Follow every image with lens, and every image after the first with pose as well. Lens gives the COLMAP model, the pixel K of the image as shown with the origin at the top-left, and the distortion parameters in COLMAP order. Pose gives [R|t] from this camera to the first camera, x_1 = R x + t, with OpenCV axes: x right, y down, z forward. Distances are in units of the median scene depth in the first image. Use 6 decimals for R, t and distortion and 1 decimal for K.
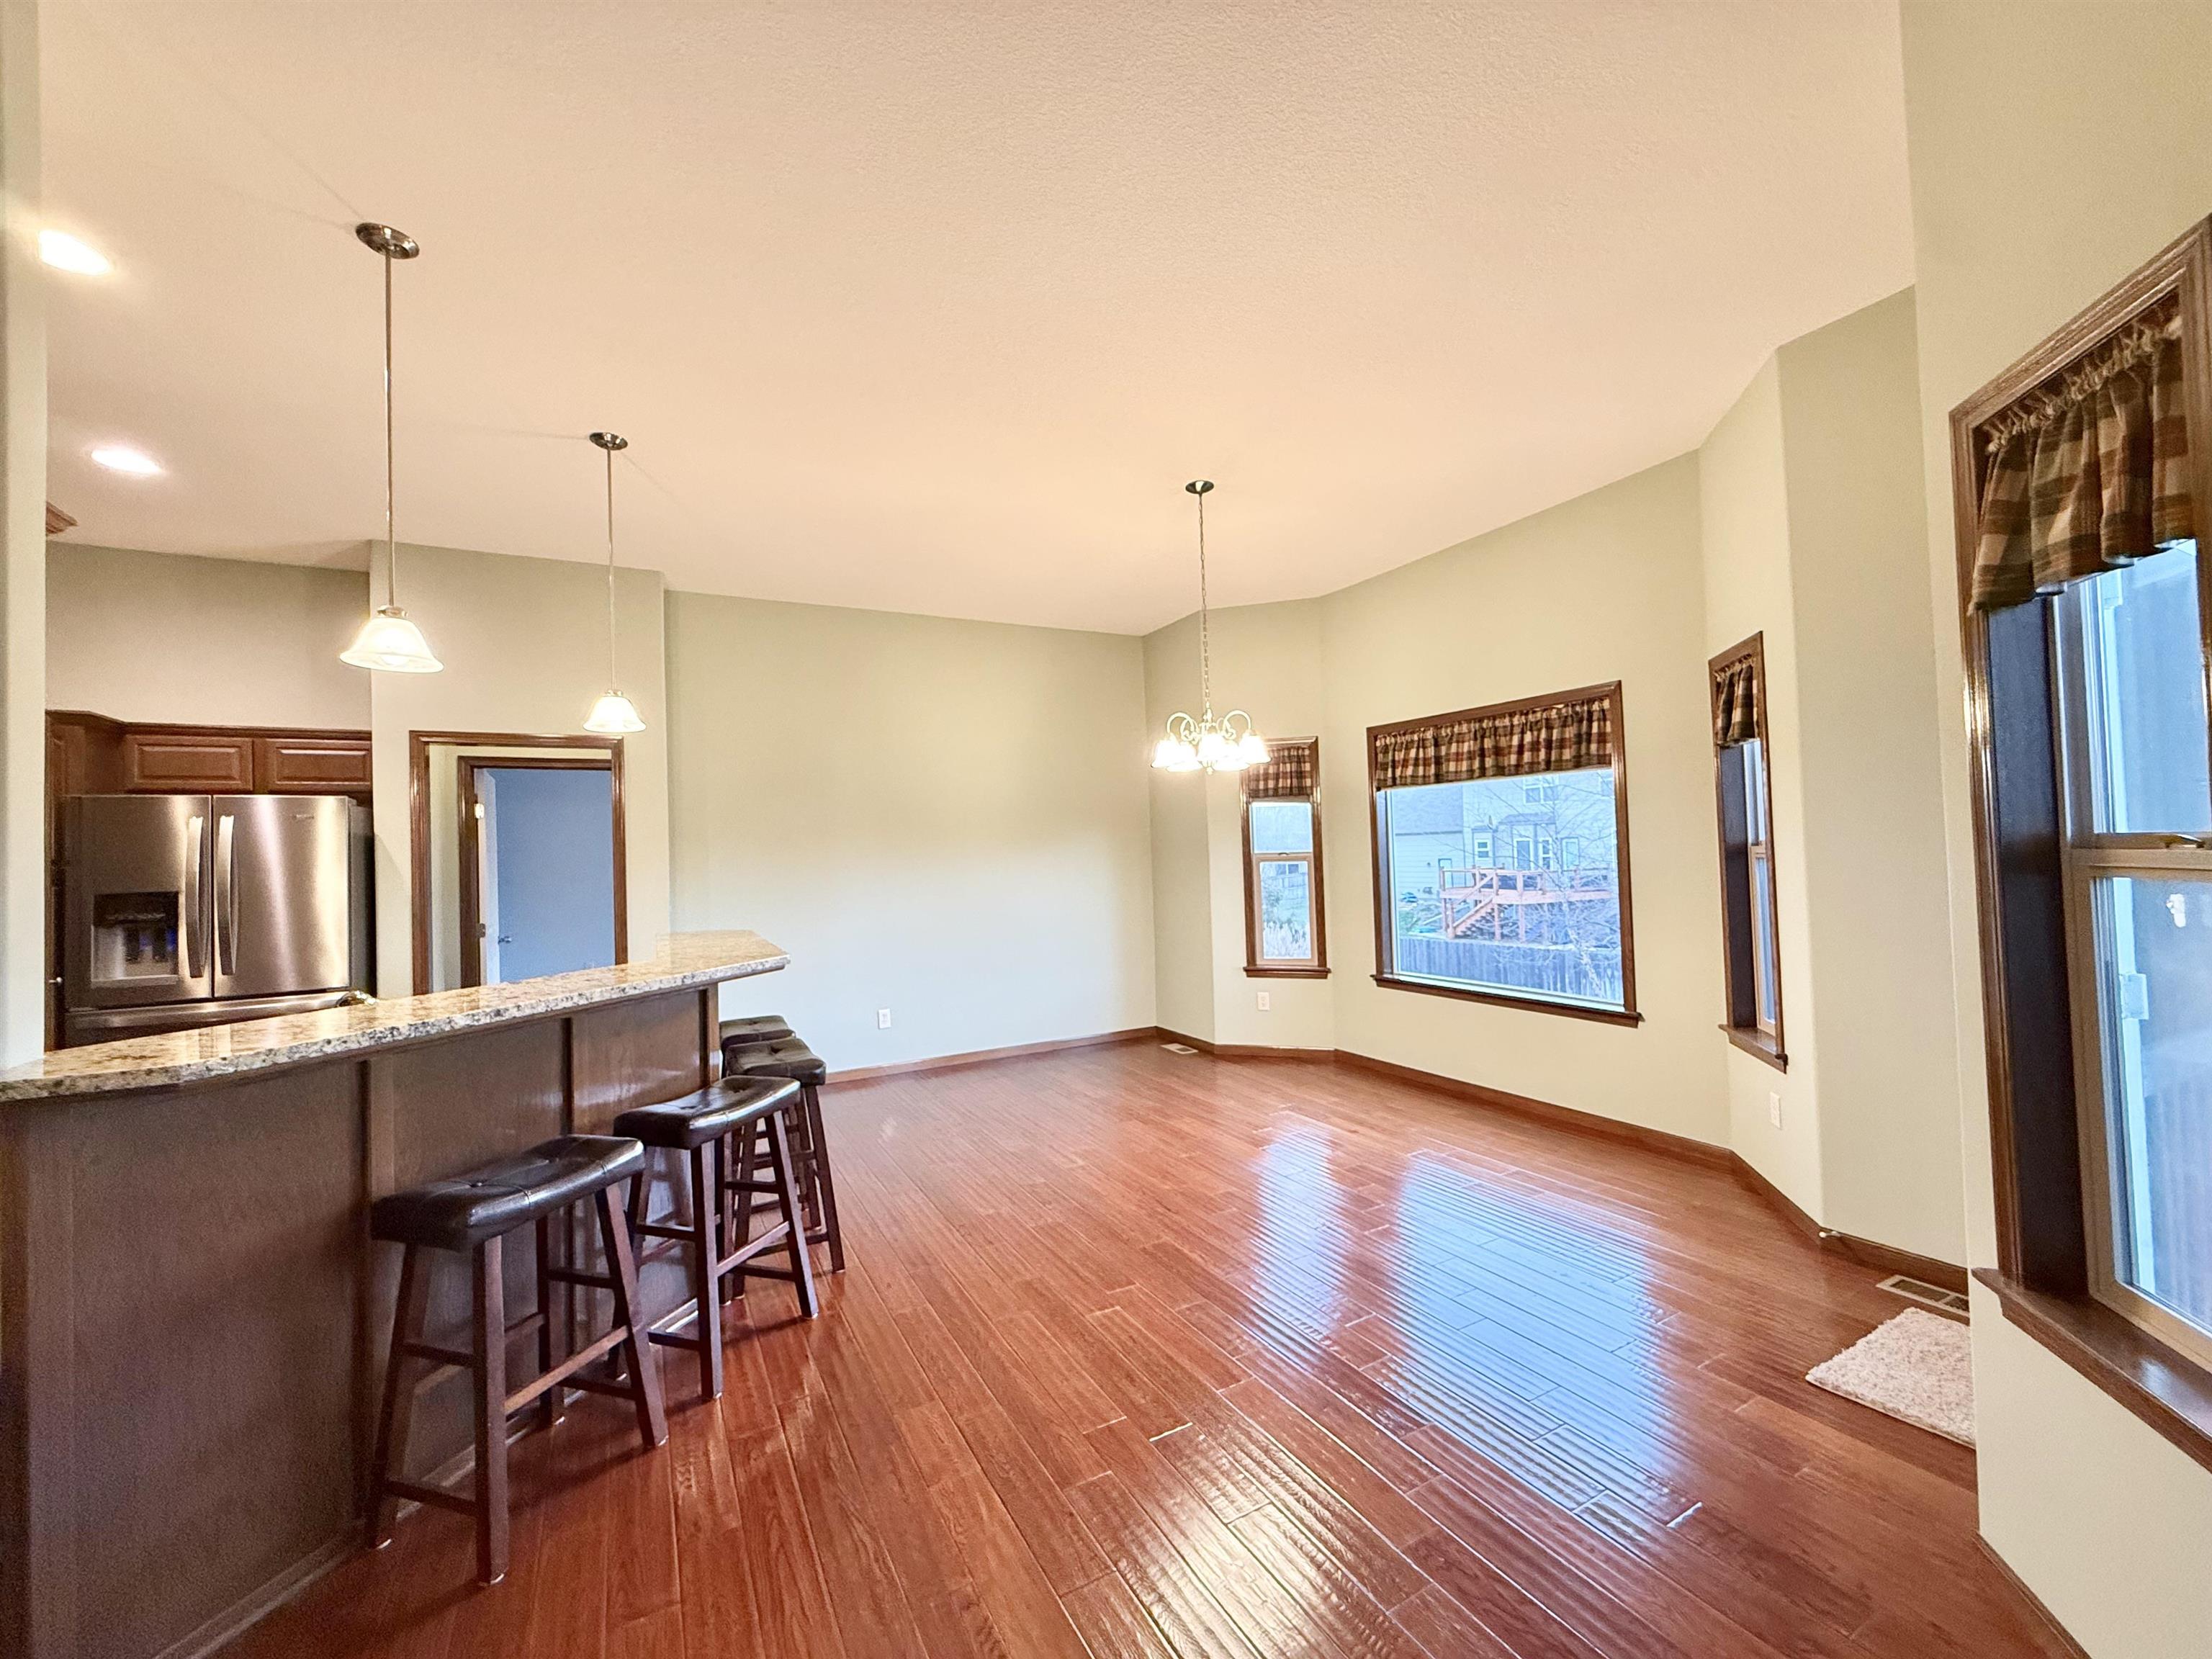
lens RADIAL K [[881.5, 0, 1098.2], [0, 881.5, 830.3], [0, 0, 1]] dist [0.000610, -0.000760]
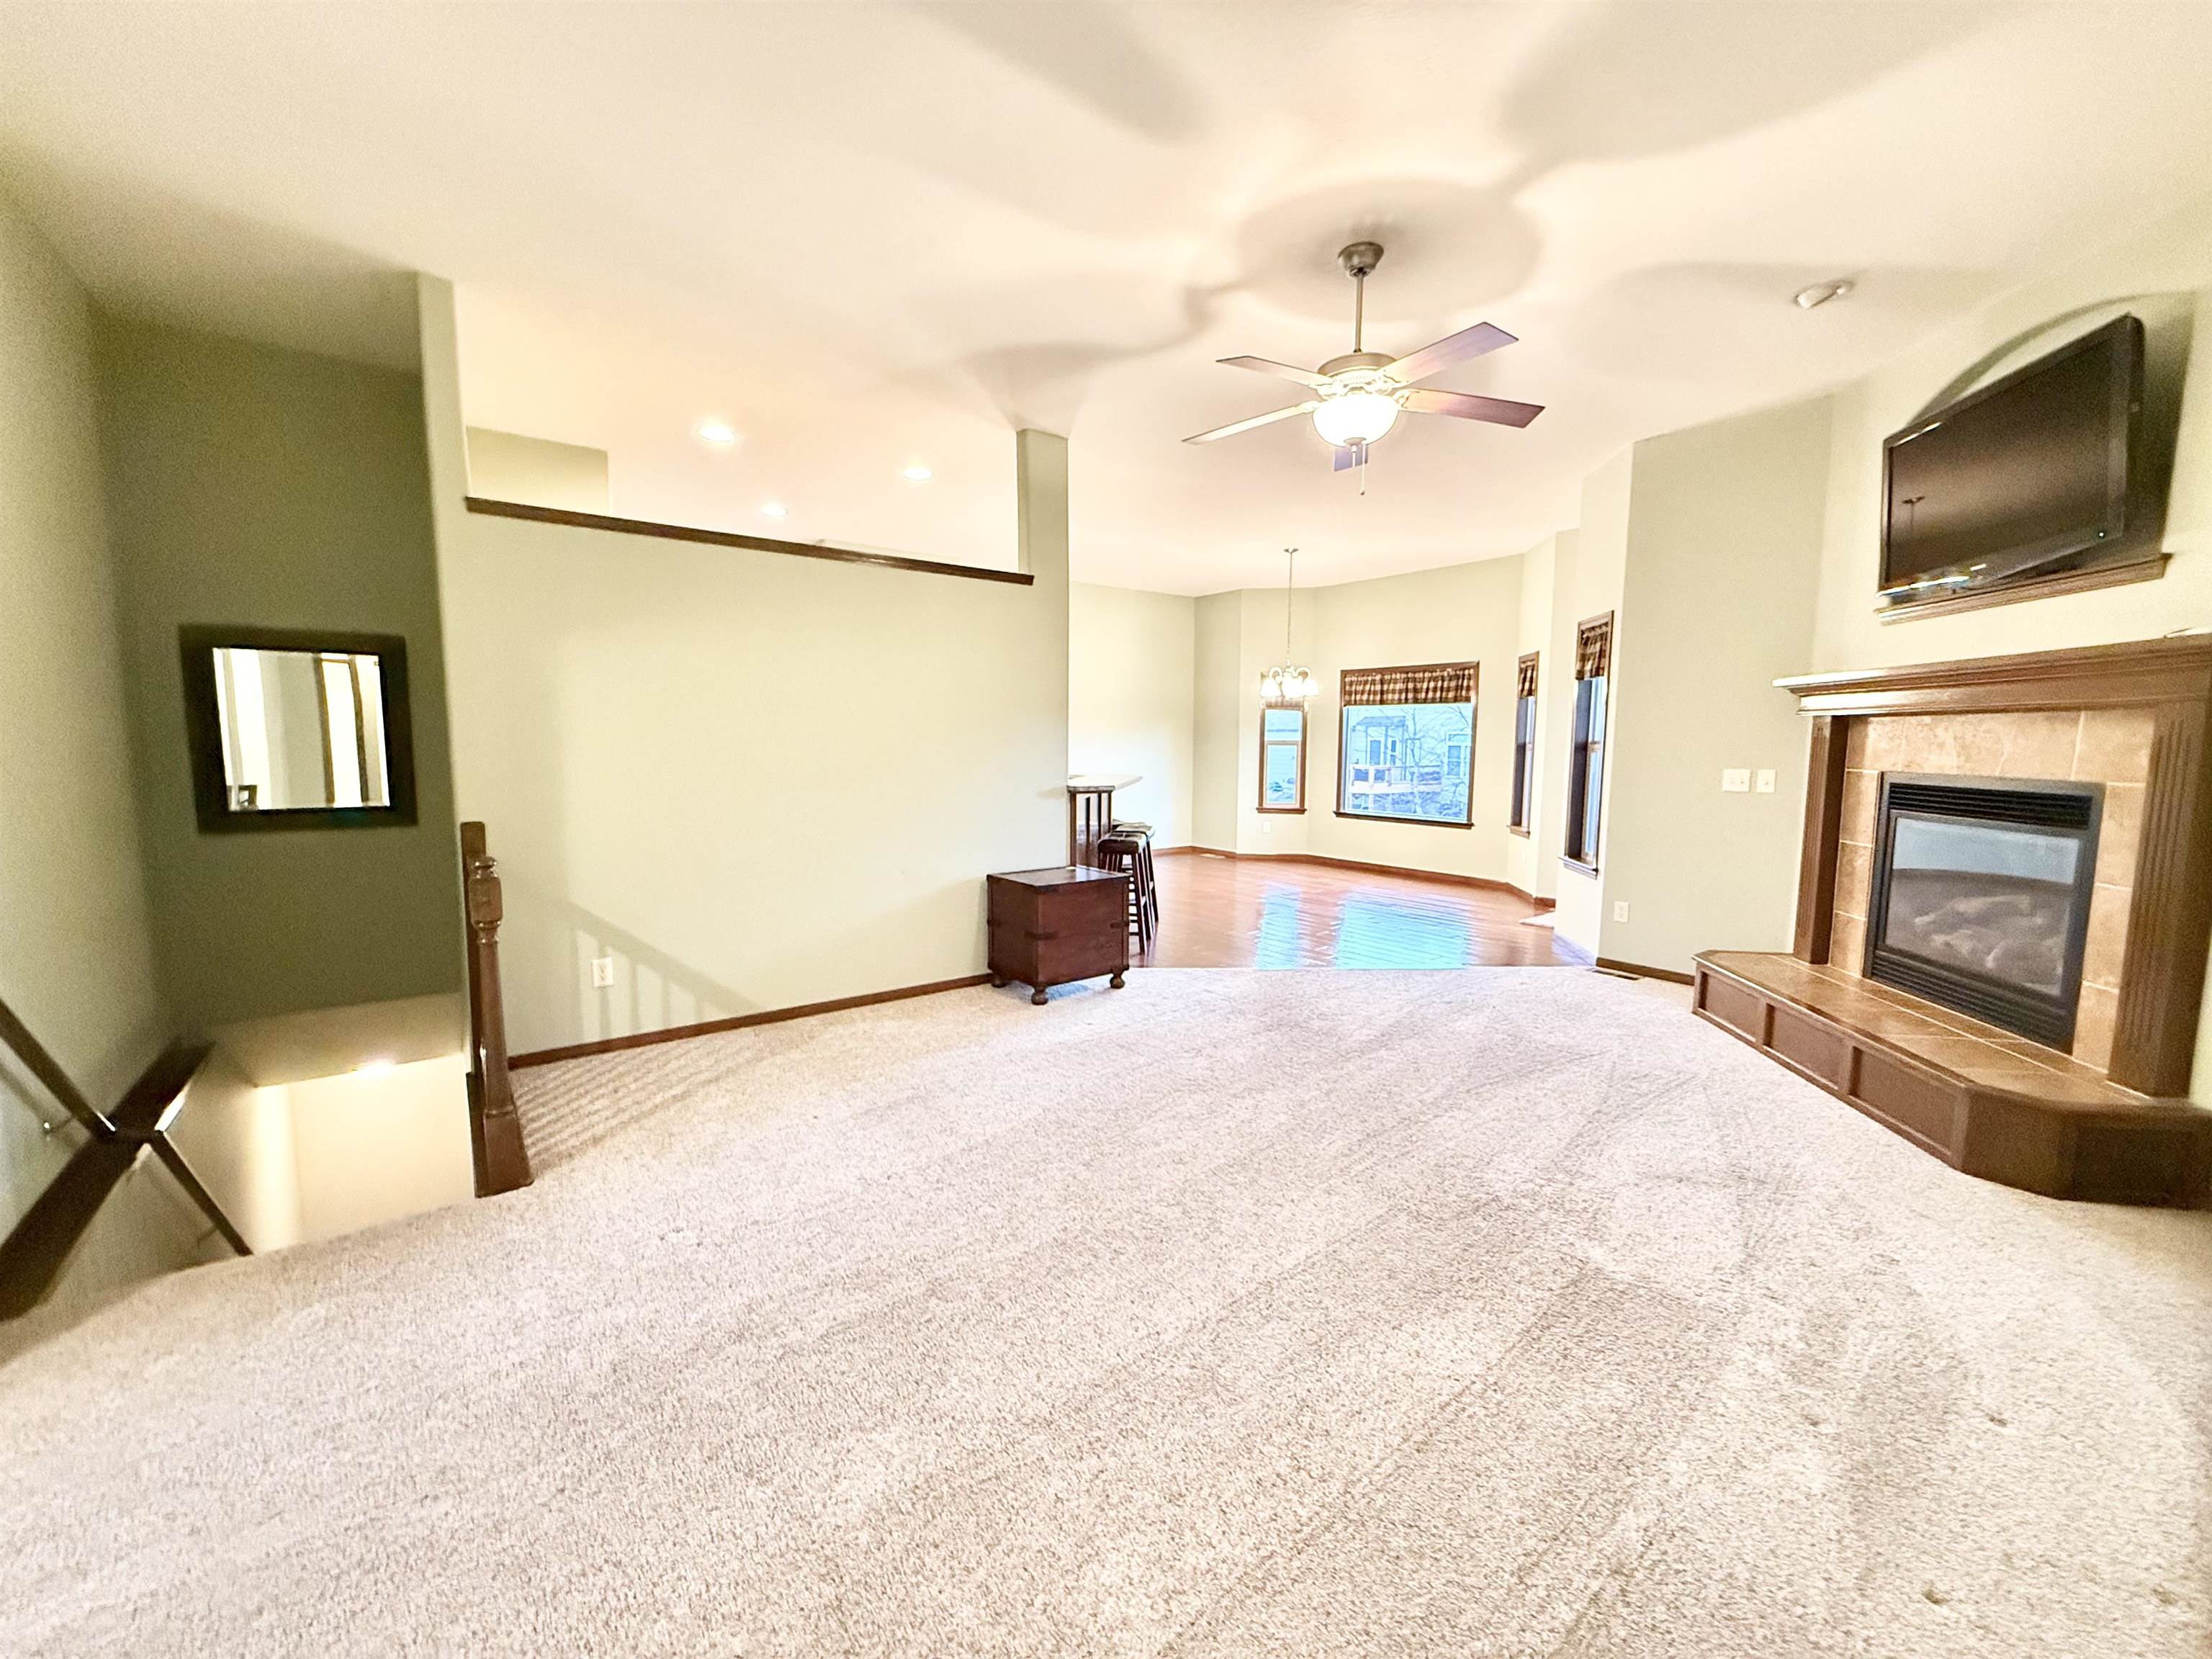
lens RADIAL K [[881.5, 0, 1098.2], [0, 881.5, 830.3], [0, 0, 1]] dist [0.000610, -0.000760]
pose [[0.987100, 0.019638, 0.158895, -0.524861], [-0.039815, 0.991381, 0.124815, -0.000675], [-0.155074, -0.129531, 0.979374, -0.804816]]
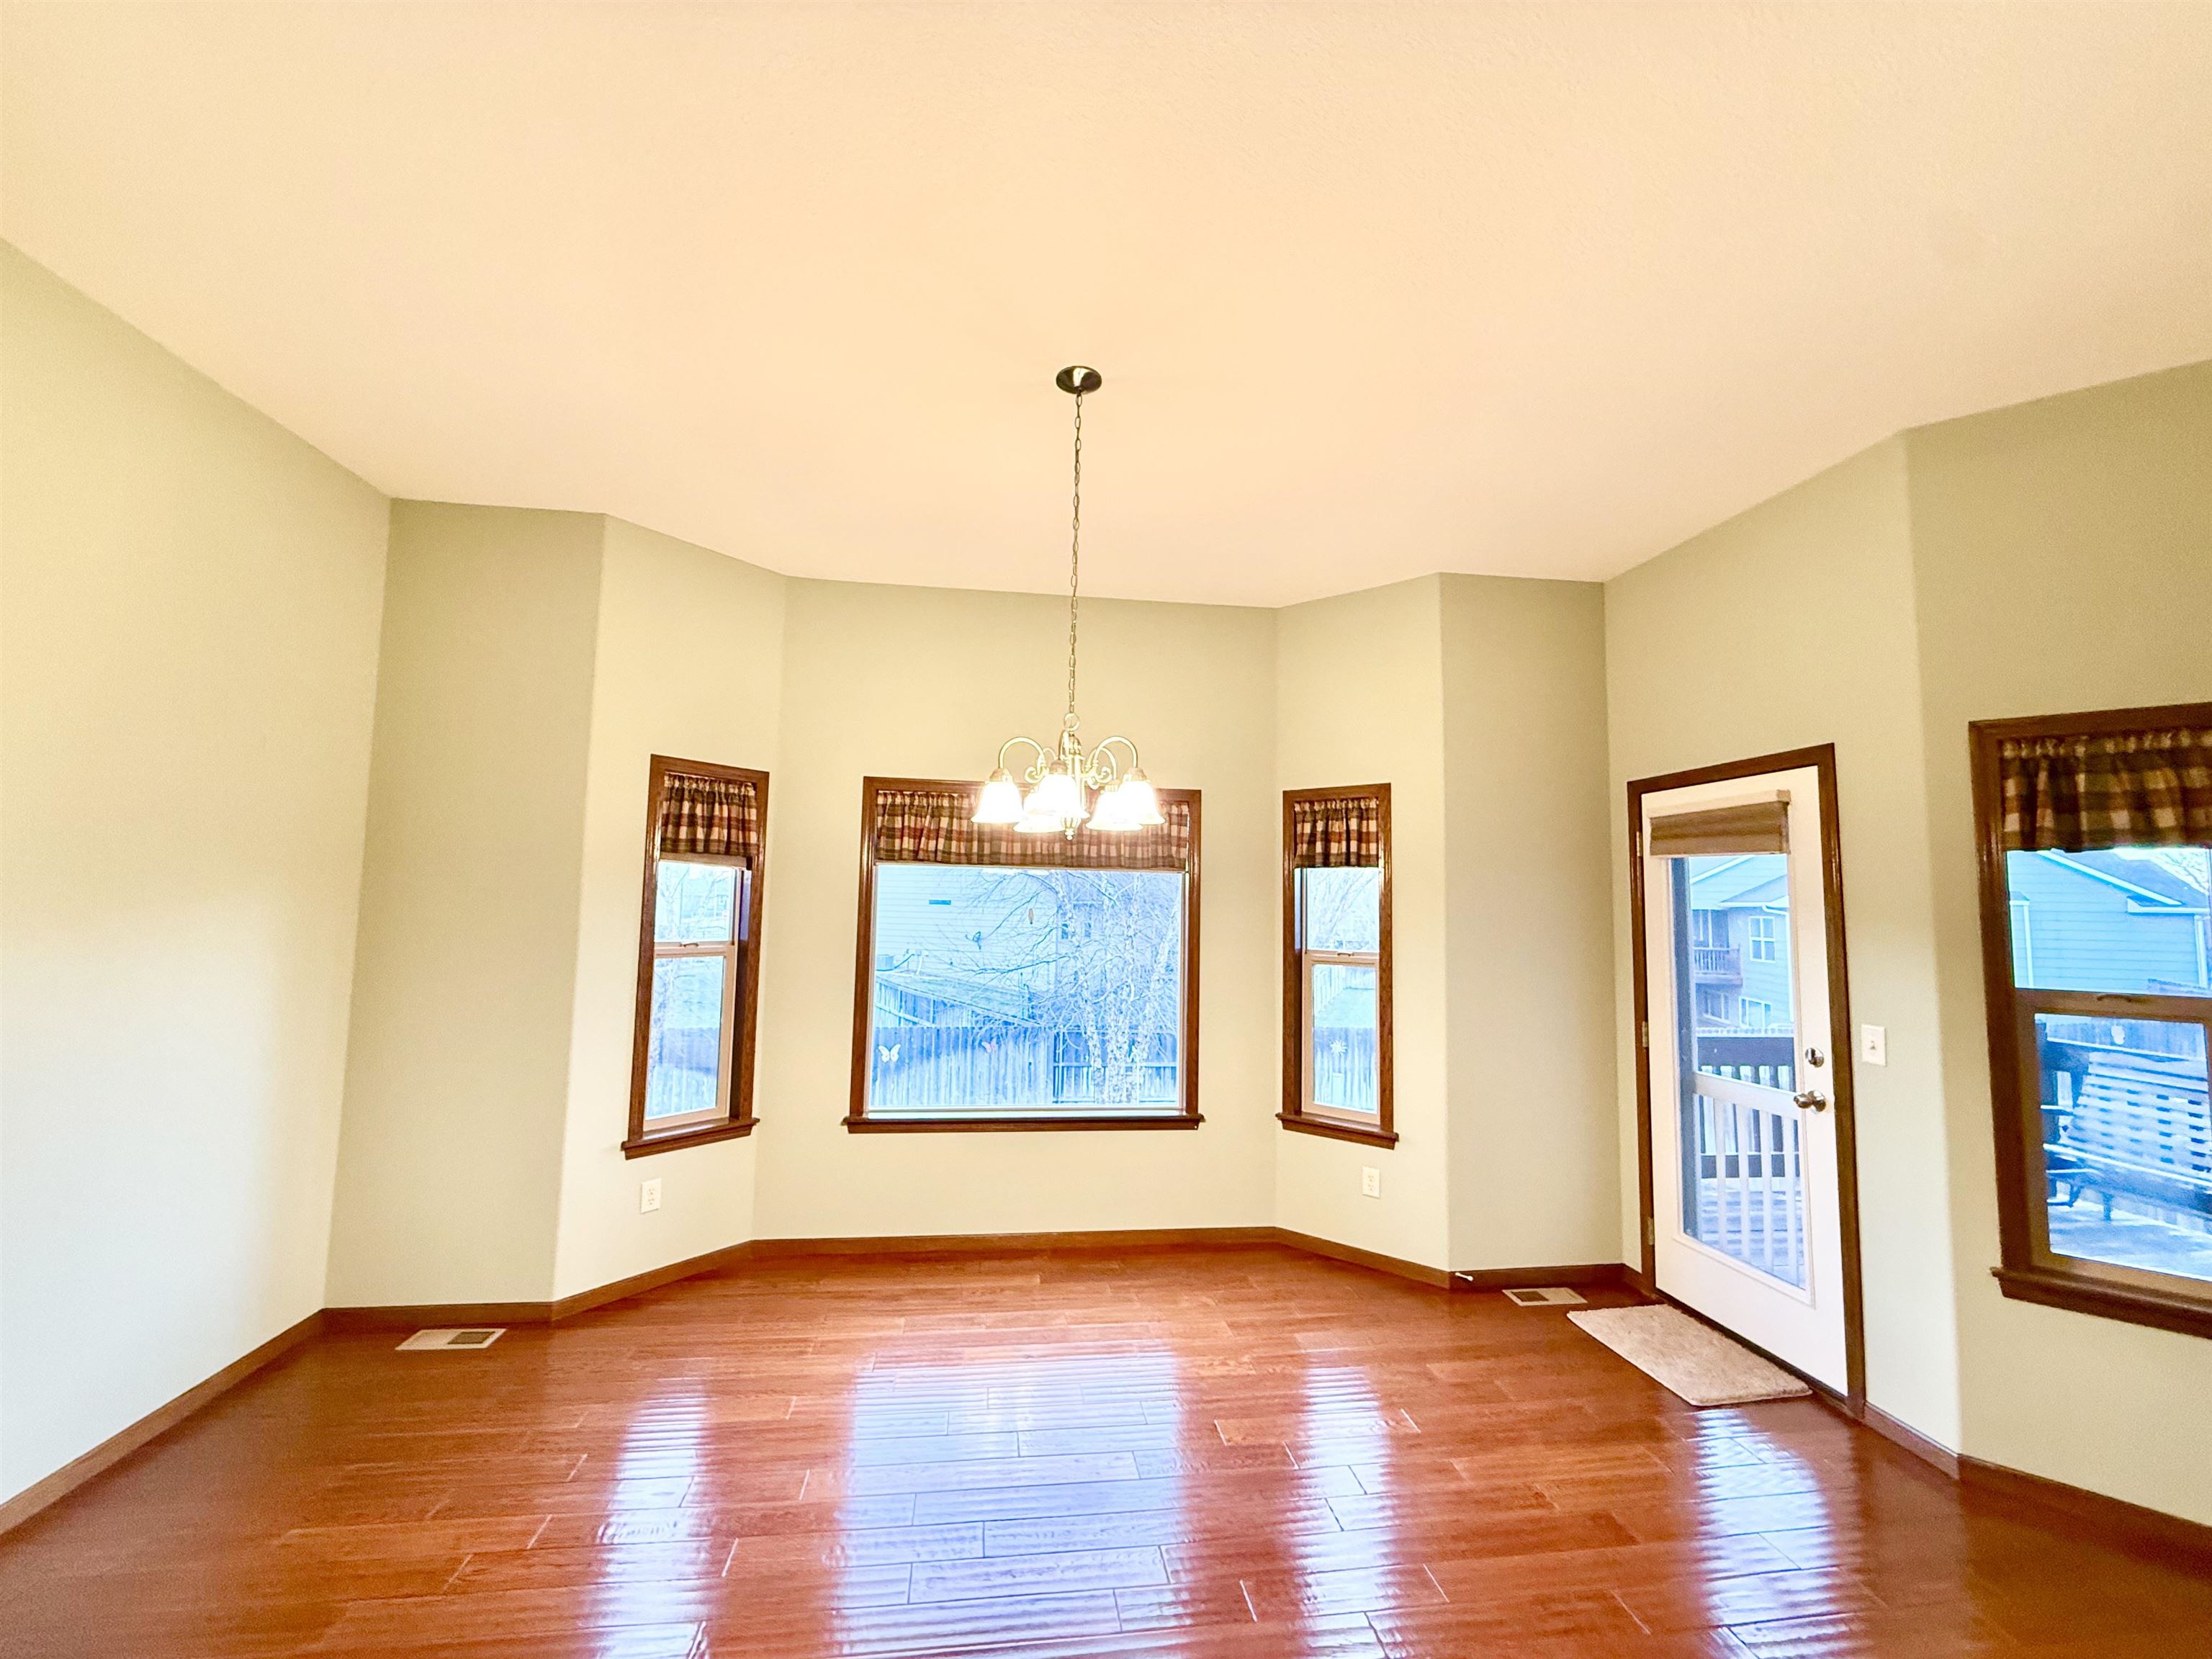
lens RADIAL K [[881.5, 0, 1098.2], [0, 881.5, 830.3], [0, 0, 1]] dist [0.000610, -0.000760]
pose [[0.354965, 0.117869, 0.927419, -0.367435], [-0.054614, 0.992940, -0.105293, -0.005199], [-0.933283, -0.013275, 0.358896, 0.656981]]
